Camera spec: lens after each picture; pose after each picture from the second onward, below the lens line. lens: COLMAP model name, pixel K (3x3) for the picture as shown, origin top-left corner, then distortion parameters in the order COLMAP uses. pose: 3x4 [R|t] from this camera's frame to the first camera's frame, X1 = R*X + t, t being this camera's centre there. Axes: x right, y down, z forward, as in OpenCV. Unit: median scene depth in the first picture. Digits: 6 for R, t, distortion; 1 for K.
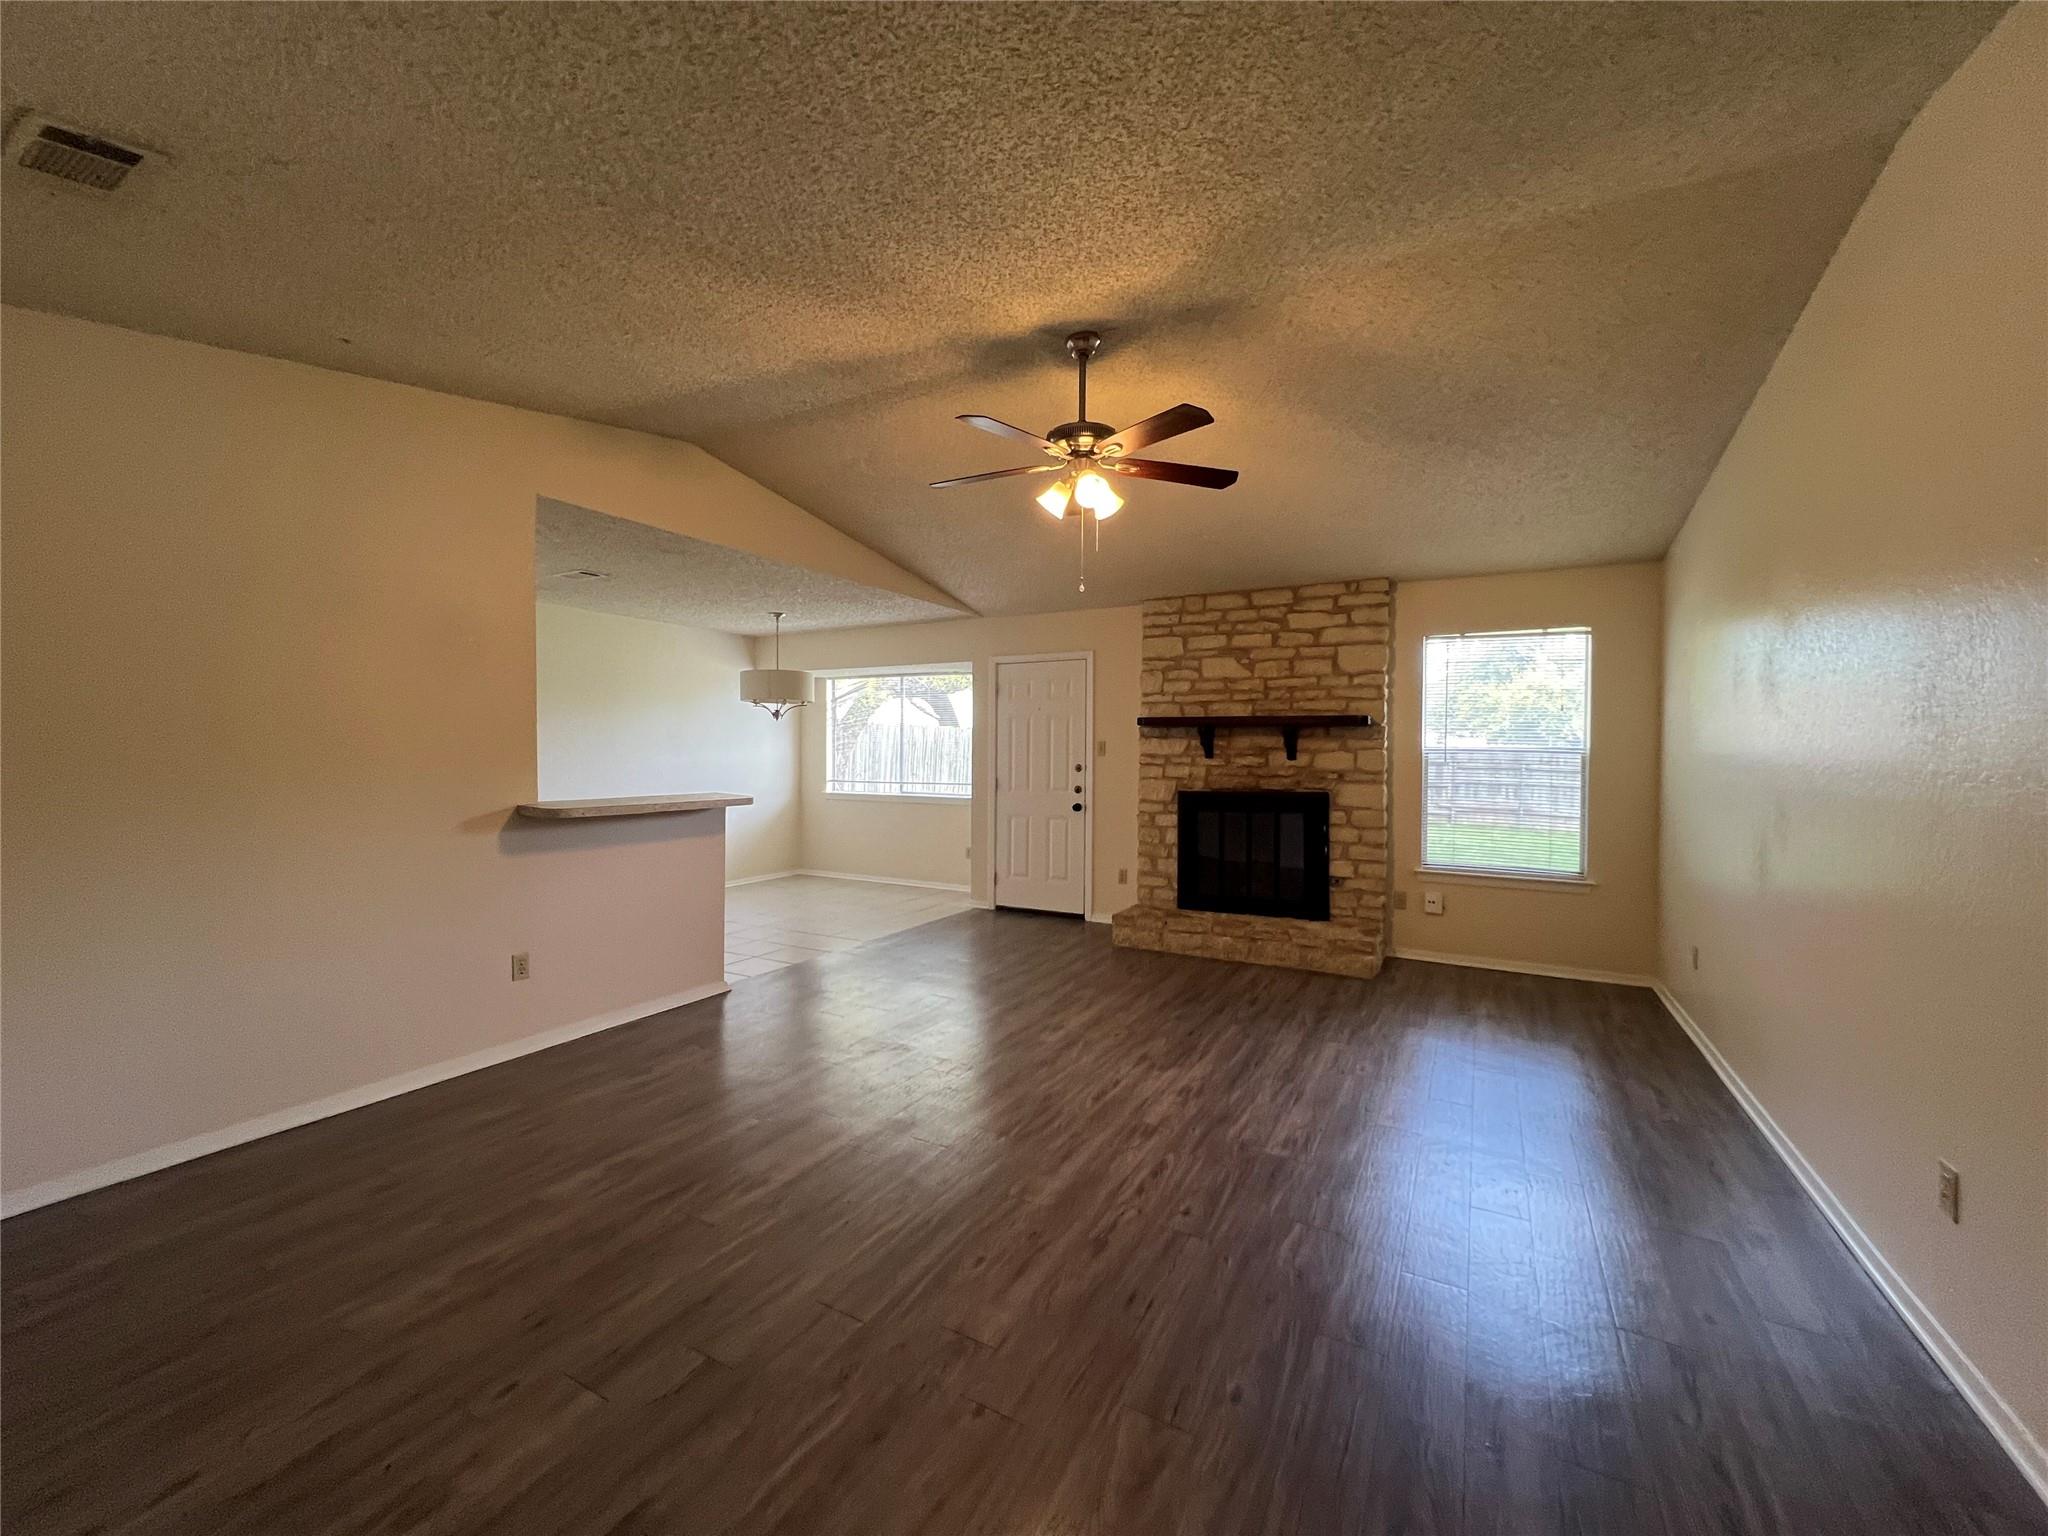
lens RADIAL K [[827.3, 0, 1022.0], [0, 827.3, 761.6], [0, 0, 1]] dist [0.000348, -0.000020]
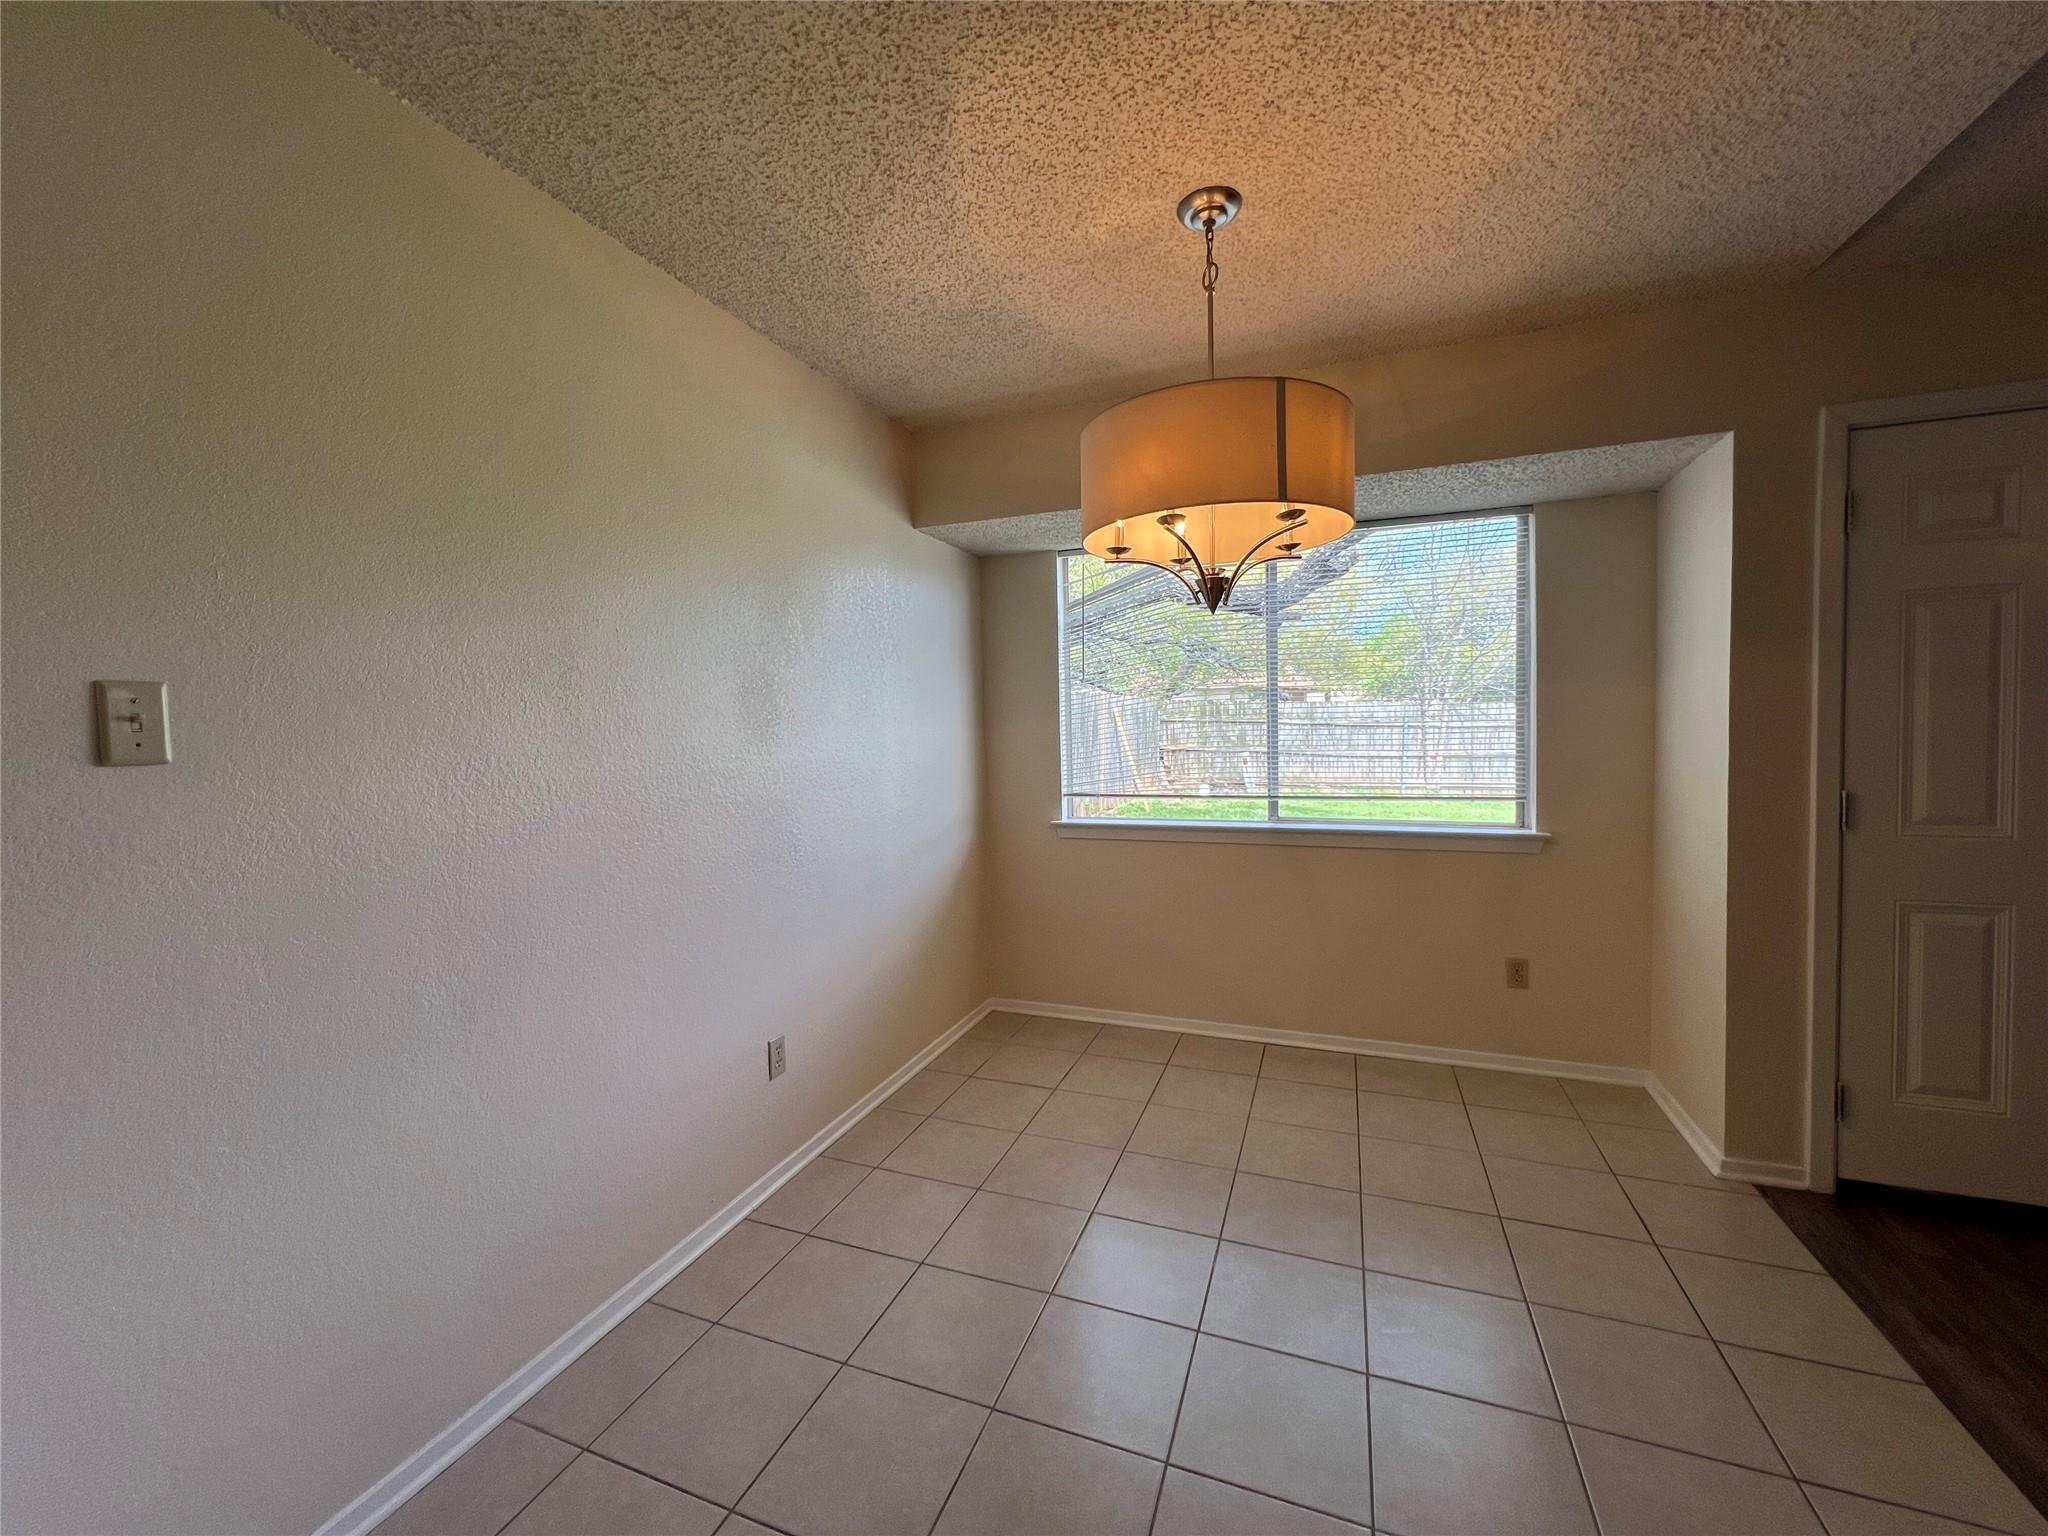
lens RADIAL K [[827.3, 0, 1030.7], [0, 827.3, 769.9], [0, 0, 1]] dist [0.000348, -0.000020]
pose [[0.990784, -0.031856, 0.131651, -0.307833], [0.026593, 0.998783, 0.041543, -0.007629], [-0.132814, -0.037659, 0.990425, 0.582155]]
